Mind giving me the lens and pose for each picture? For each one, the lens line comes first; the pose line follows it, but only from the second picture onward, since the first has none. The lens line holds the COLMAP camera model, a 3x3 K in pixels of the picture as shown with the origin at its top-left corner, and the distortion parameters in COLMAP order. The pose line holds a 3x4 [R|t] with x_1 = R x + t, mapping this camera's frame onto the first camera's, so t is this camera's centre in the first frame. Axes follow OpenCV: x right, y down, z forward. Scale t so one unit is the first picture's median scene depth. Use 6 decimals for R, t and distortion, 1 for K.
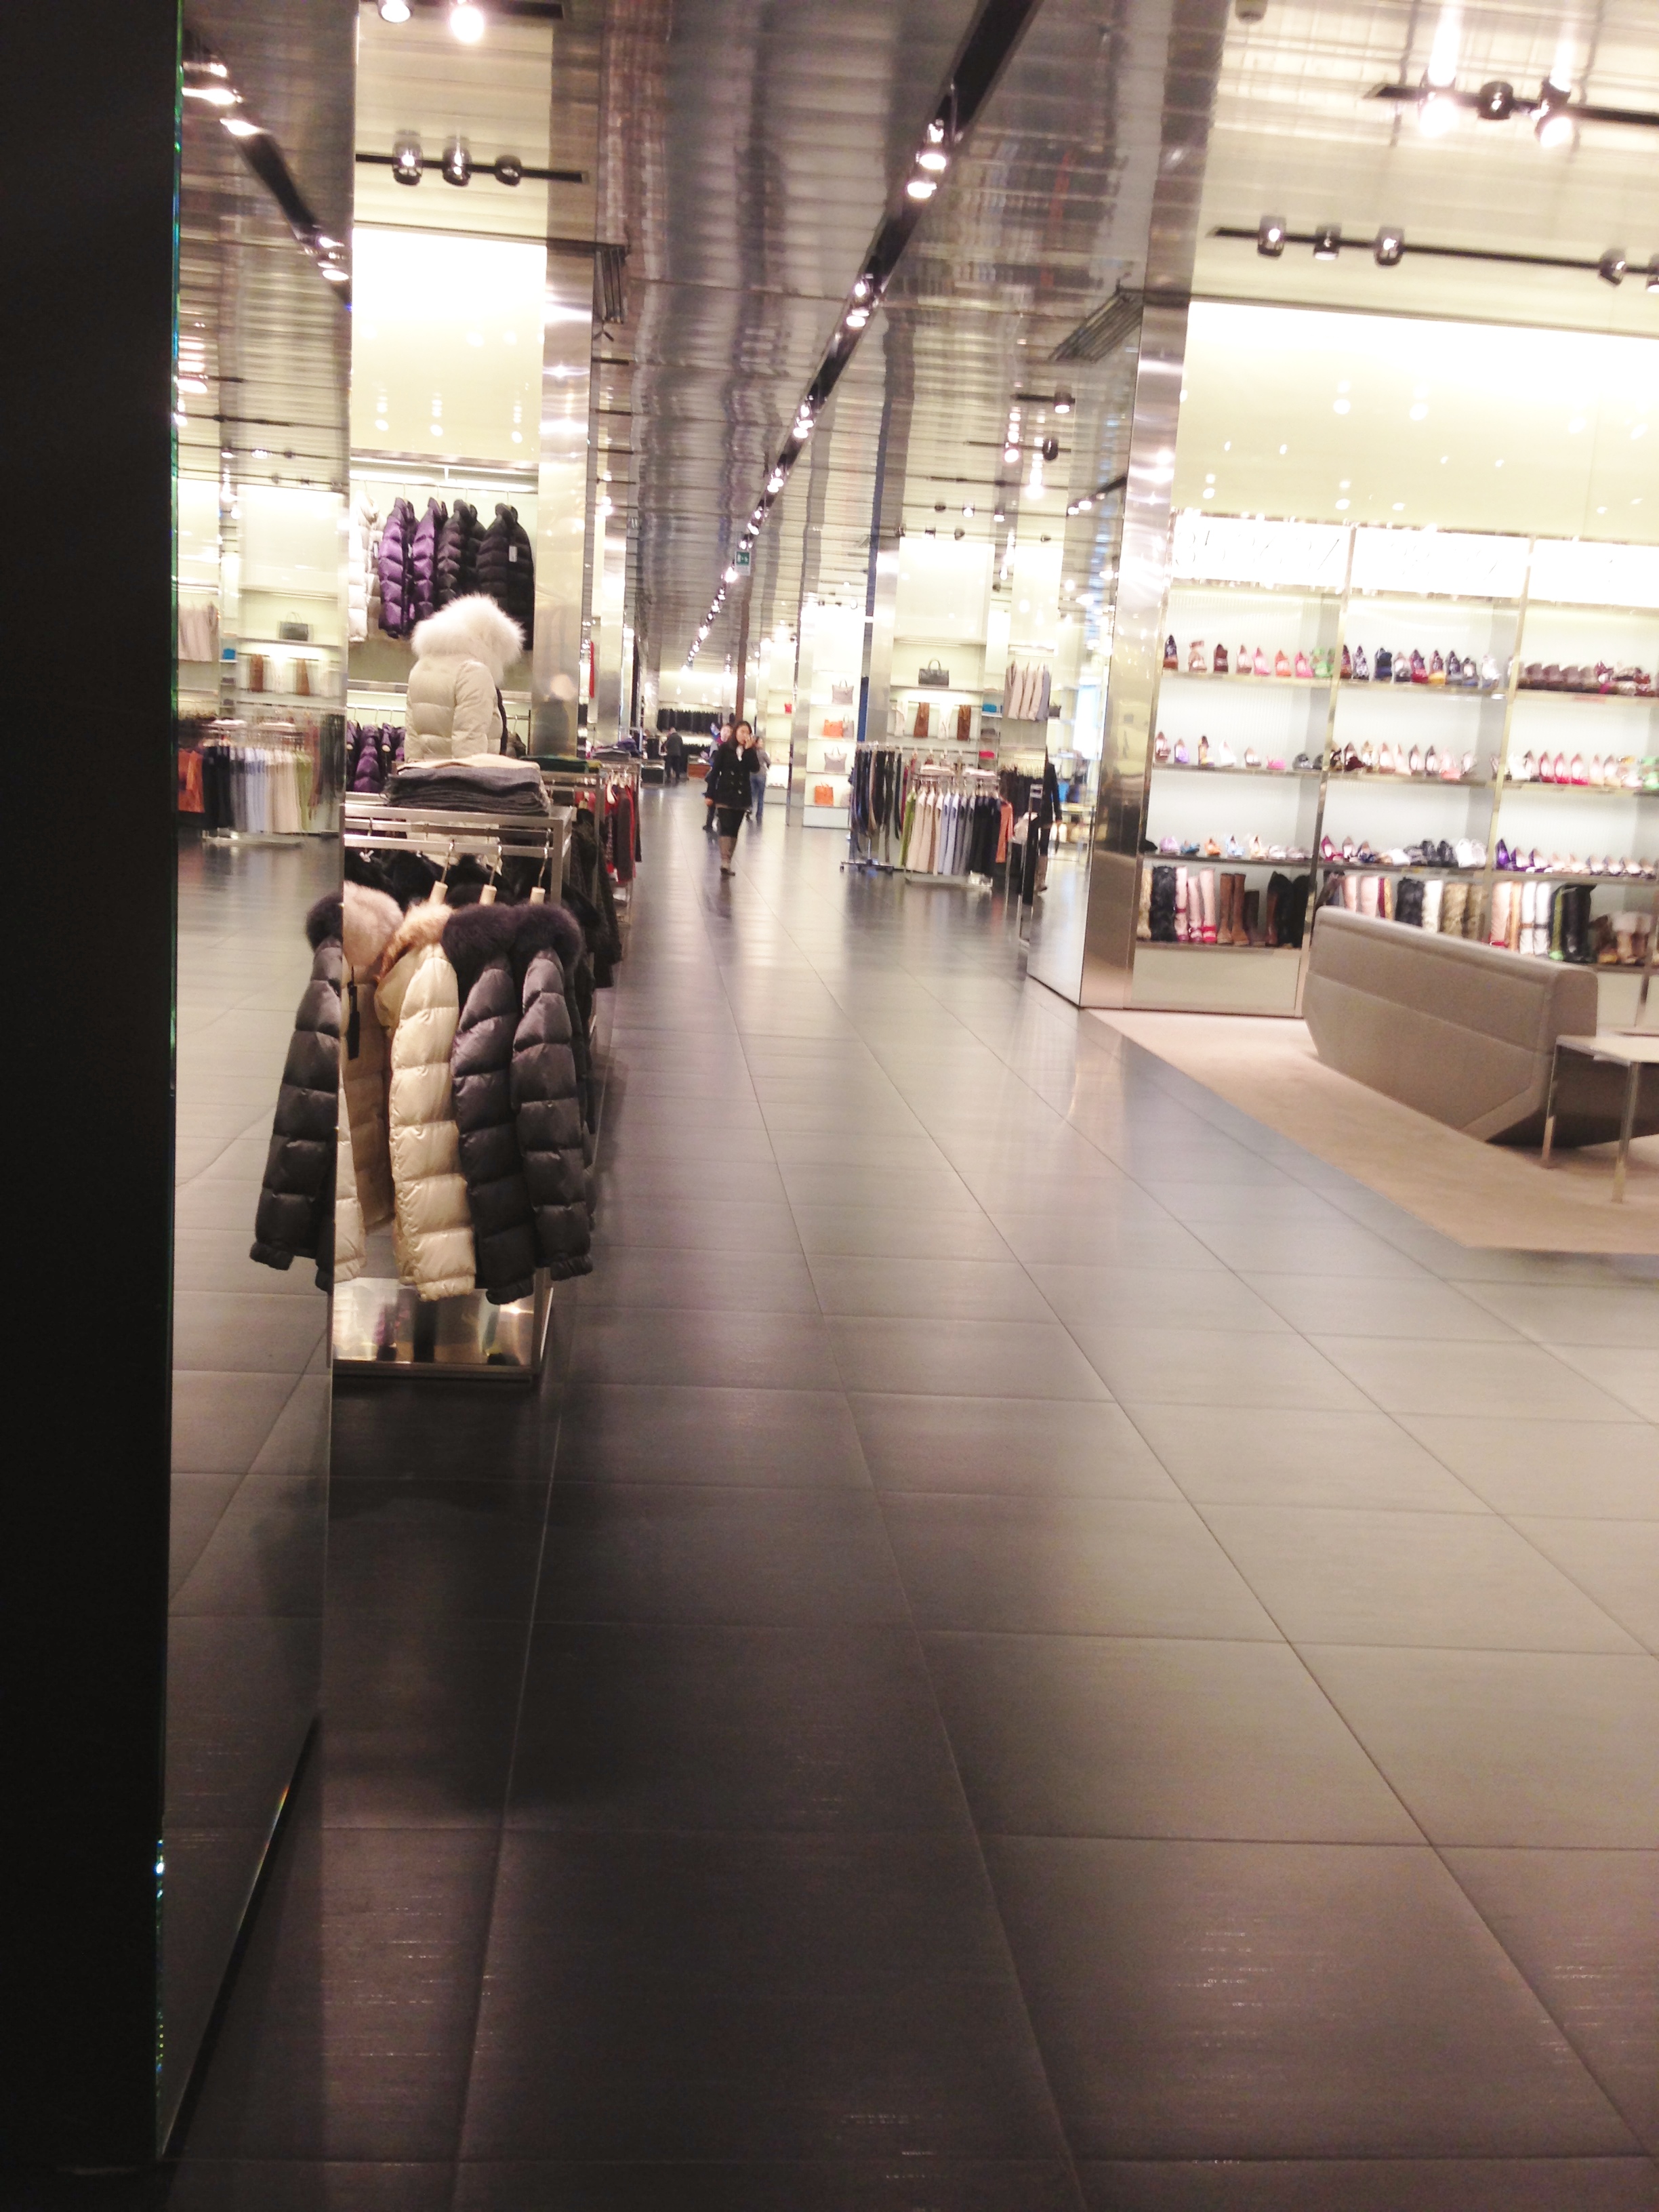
lens RADIAL K [[2059.6, 0, 829.5], [0, 2059.6, 1106.0], [0, 0, 1]] dist [0.046719, -0.009611]
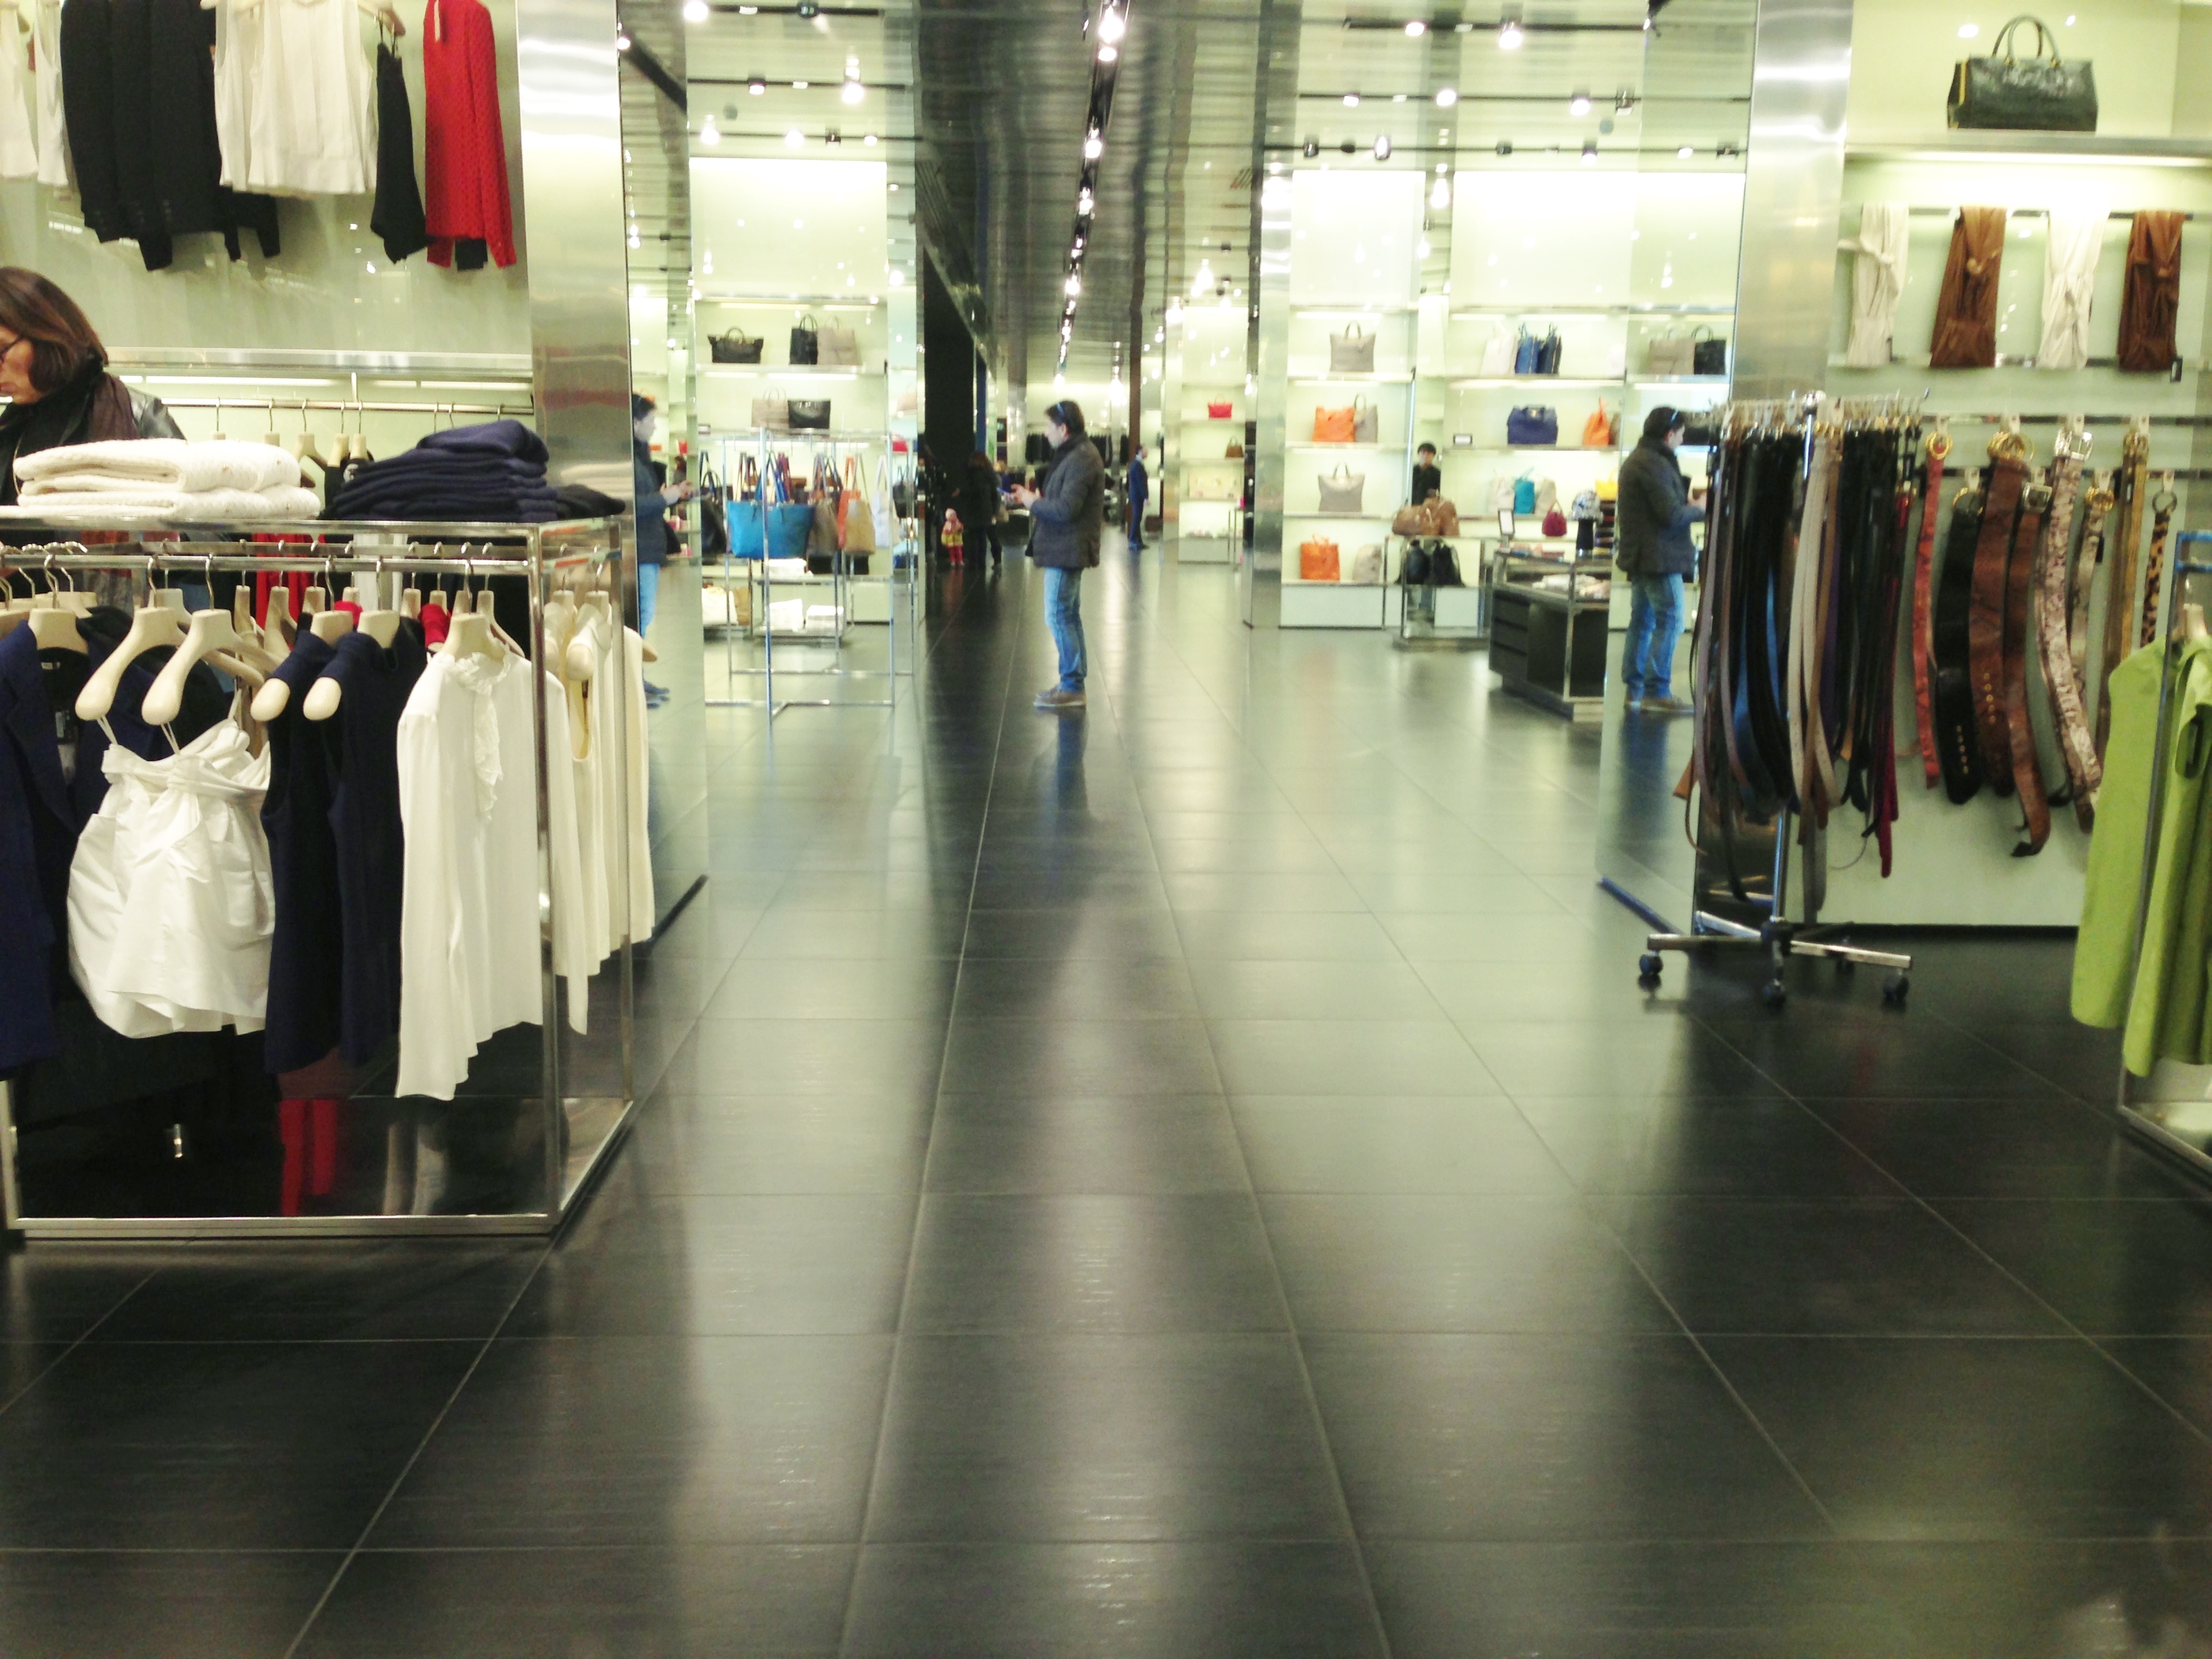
lens RADIAL K [[2059.6, 0, 1106.0], [0, 2059.6, 829.5], [0, 0, 1]] dist [0.046719, -0.009611]
pose [[0.997095, -0.043006, -0.062872, -0.019366], [0.042653, 0.999066, -0.006947, -0.064591], [0.063112, 0.004245, 0.997997, 0.380859]]
